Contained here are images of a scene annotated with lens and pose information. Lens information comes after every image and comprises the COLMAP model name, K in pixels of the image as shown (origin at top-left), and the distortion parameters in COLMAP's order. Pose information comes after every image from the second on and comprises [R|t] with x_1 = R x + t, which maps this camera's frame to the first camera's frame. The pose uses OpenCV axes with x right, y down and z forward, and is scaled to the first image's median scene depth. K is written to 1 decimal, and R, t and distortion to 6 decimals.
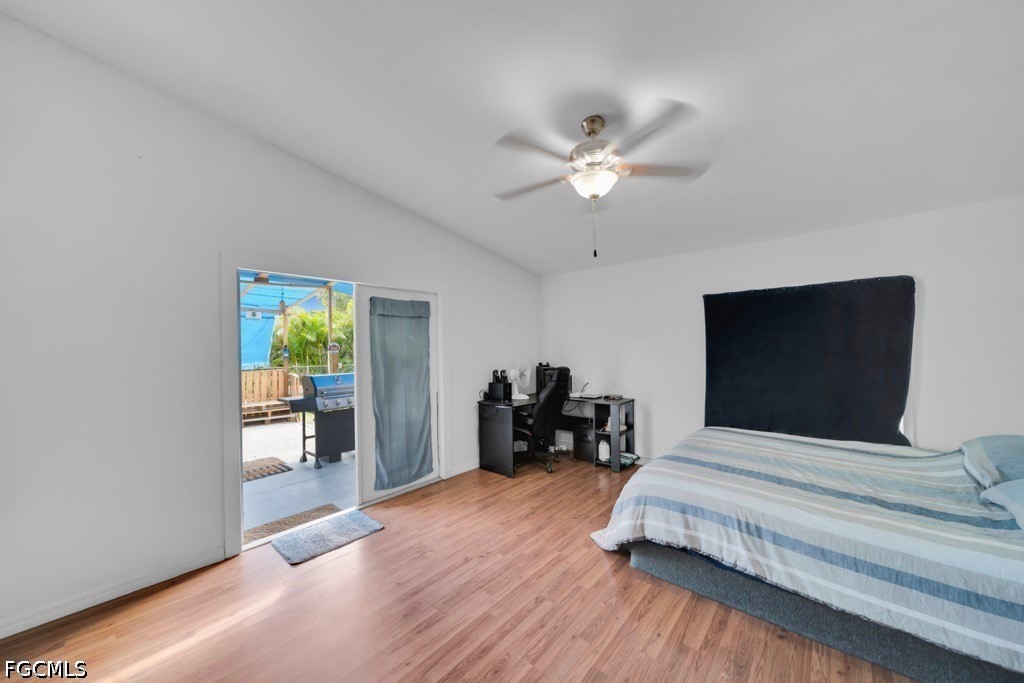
lens RADIAL K [[358.7, 0, 515.4], [0, 358.7, 342.3], [0, 0, 1]] dist [0.001023, -0.000014]
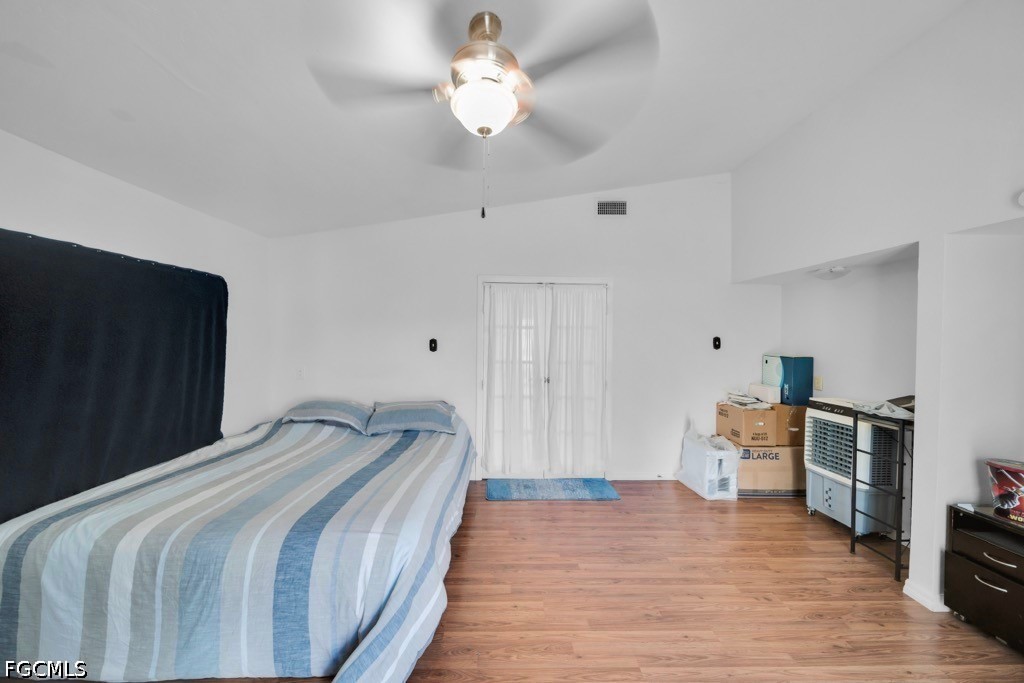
lens RADIAL K [[358.7, 0, 515.4], [0, 358.7, 342.3], [0, 0, 1]] dist [0.001023, -0.000014]
pose [[-0.662515, 0.009691, 0.748986, -0.370372], [-0.000762, 0.999907, -0.013611, 0.025927], [-0.749048, -0.009589, -0.662446, 1.515647]]
